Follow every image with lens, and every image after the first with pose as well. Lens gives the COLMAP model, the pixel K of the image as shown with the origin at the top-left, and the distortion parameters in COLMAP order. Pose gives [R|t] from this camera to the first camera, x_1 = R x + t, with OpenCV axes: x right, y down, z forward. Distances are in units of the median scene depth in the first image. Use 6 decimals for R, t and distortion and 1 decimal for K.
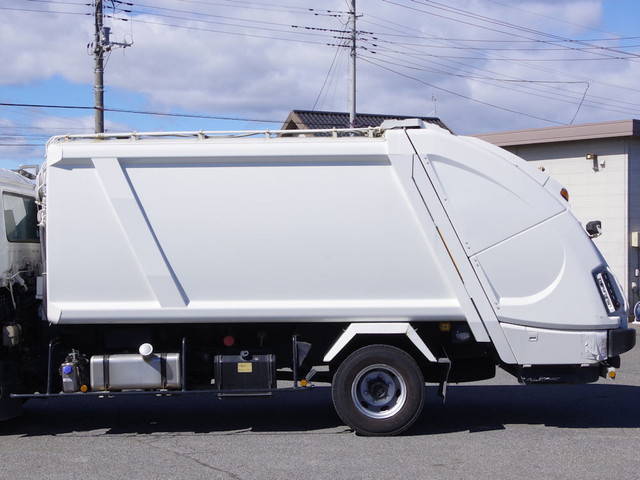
lens RADIAL K [[994.9, 0, 320.2], [0, 994.9, 238.1], [0, 0, 1]] dist [0.000297, 0.000000]
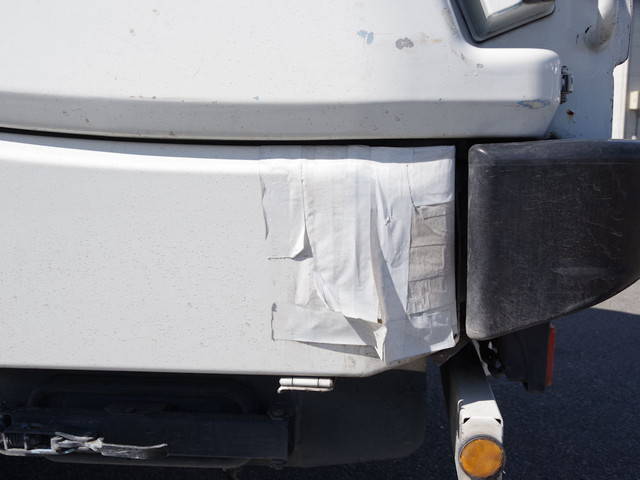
lens RADIAL K [[994.9, 0, 318.7], [0, 994.9, 241.4], [0, 0, 1]] dist [0.000297, 0.000000]
pose [[0.999754, 0.021268, 0.006247, 0.268799], [-0.021908, 0.990964, 0.132328, 0.087506], [-0.003376, -0.132432, 0.991186, 0.861891]]
